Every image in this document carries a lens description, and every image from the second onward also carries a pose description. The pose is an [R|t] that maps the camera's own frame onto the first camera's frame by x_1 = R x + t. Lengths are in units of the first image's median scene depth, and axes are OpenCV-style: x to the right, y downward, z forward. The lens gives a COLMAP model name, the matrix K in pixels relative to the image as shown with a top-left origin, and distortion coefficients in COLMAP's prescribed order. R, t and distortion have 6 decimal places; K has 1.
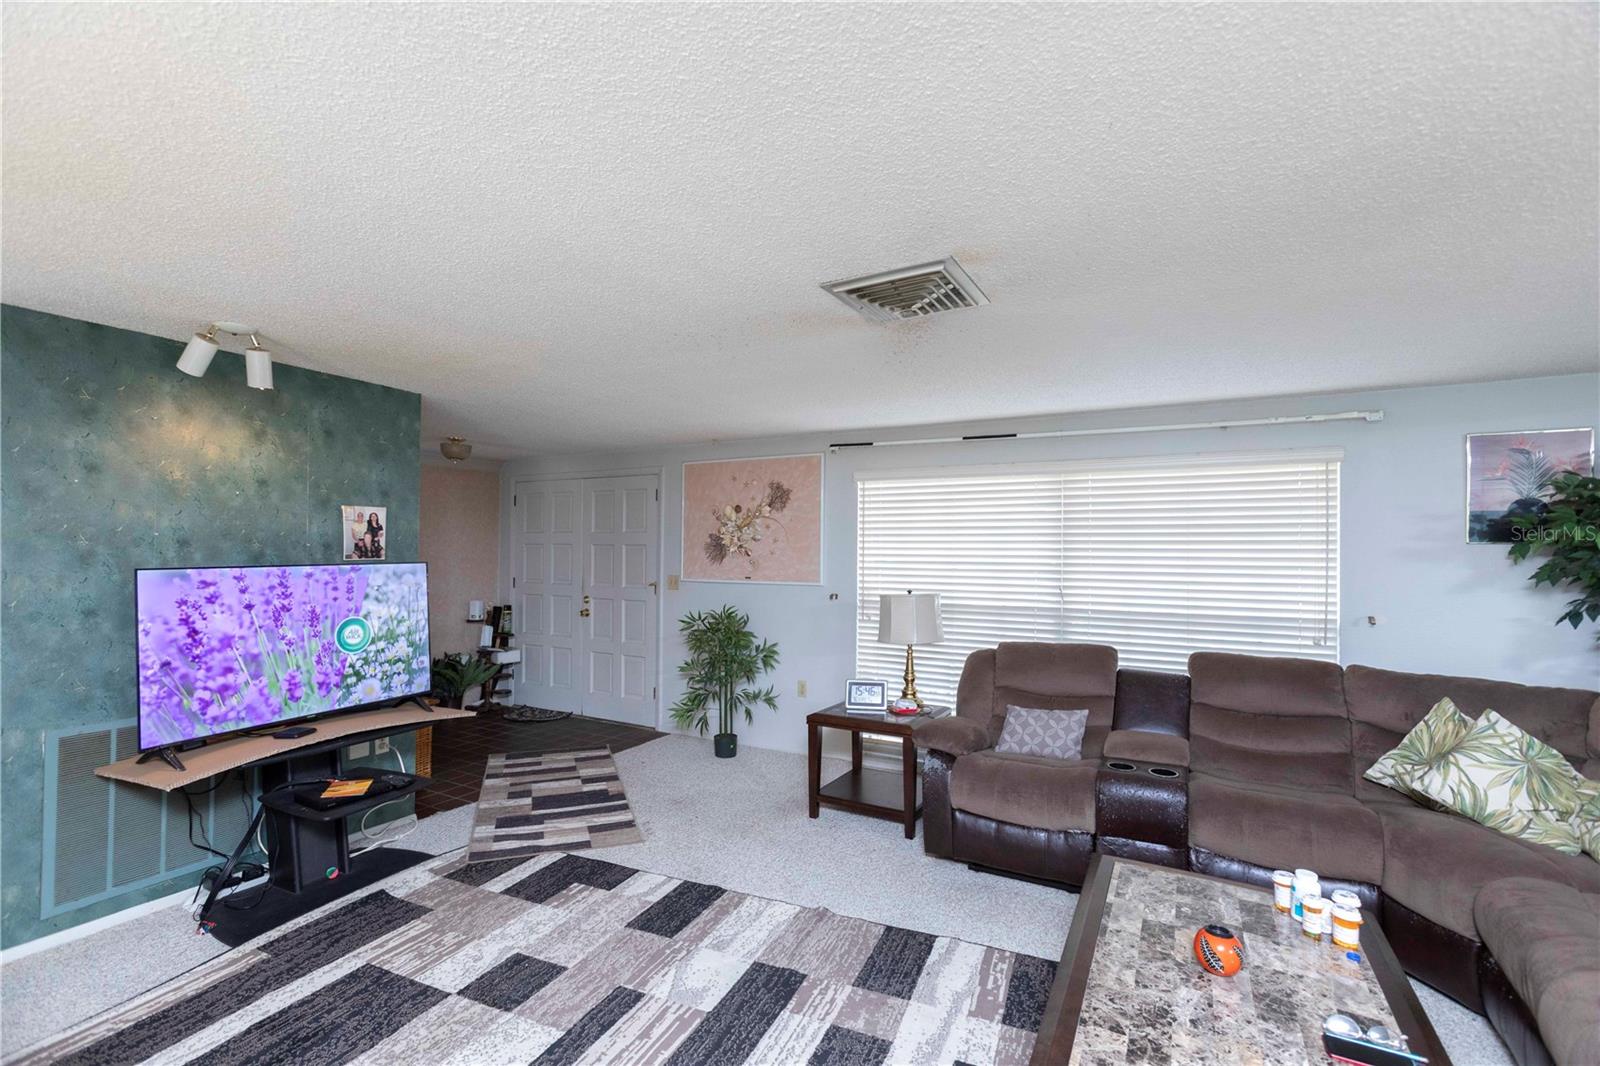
lens RADIAL K [[704.7, 0, 795.3], [0, 704.7, 536.5], [0, 0, 1]] dist [-0.001457, 0.001805]
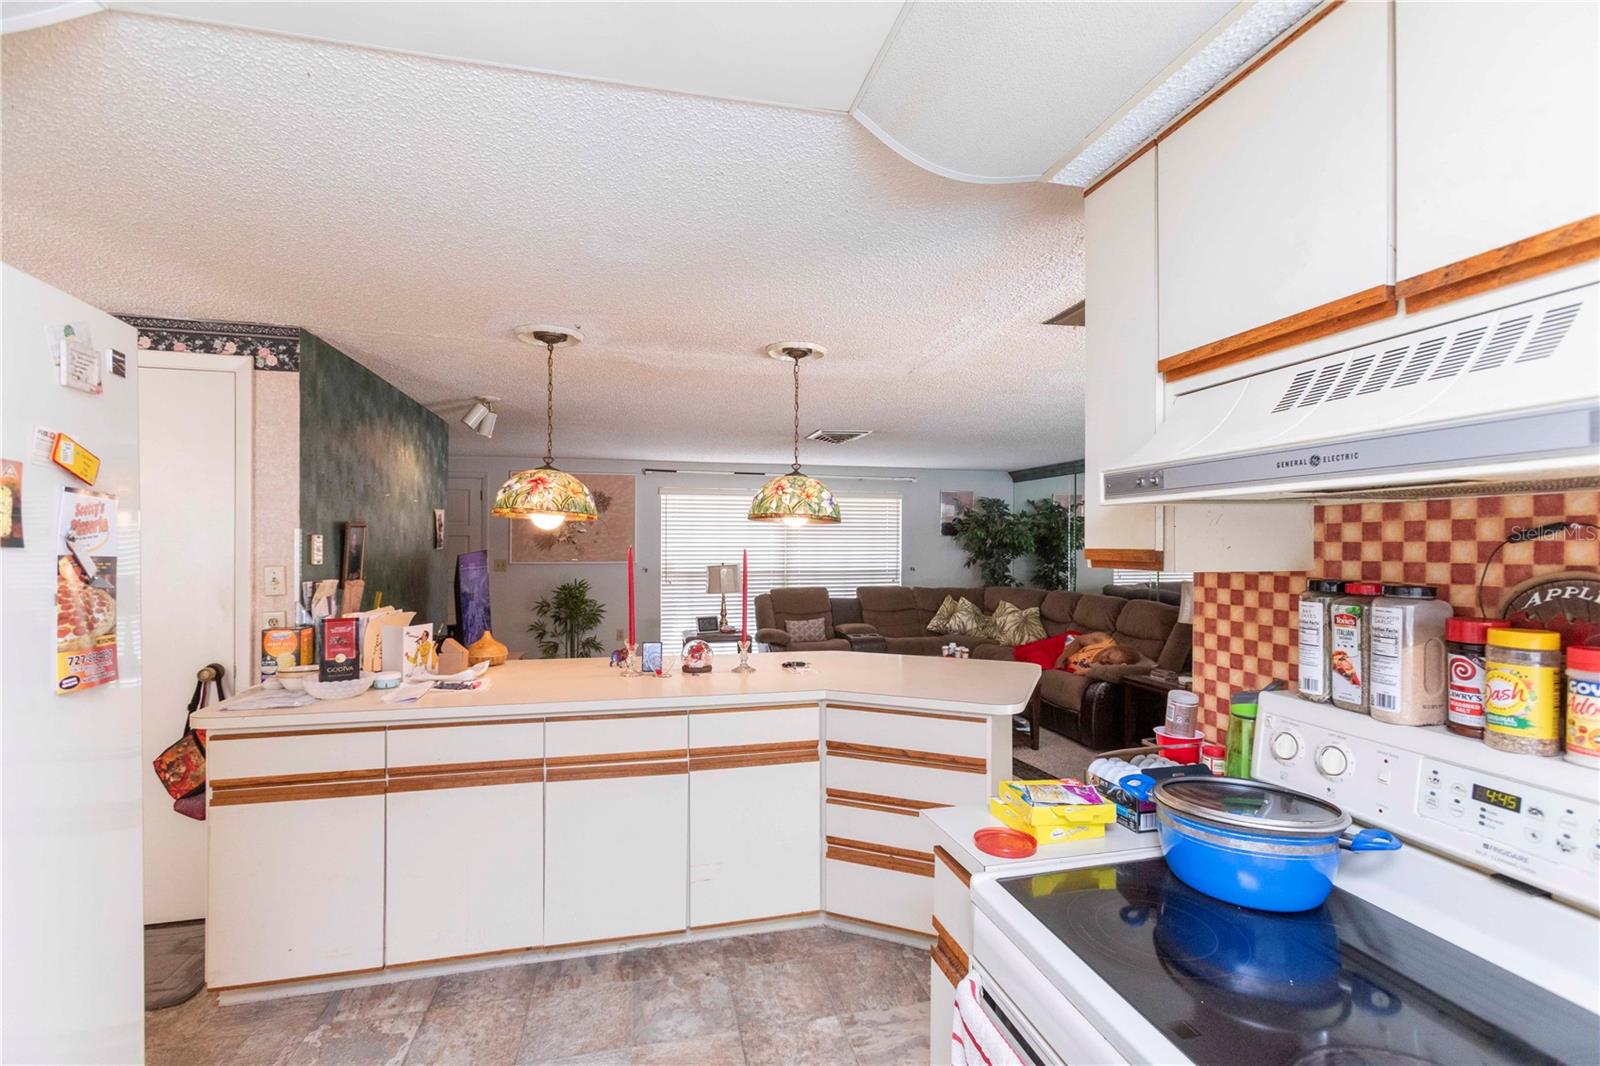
lens RADIAL K [[704.7, 0, 805.3], [0, 704.7, 533.9], [0, 0, 1]] dist [-0.001457, 0.001805]
pose [[0.743892, 0.000202, 0.668300, -0.957905], [-0.010915, 0.999870, 0.011847, -0.020041], [-0.668211, -0.016107, 0.743797, -0.465828]]
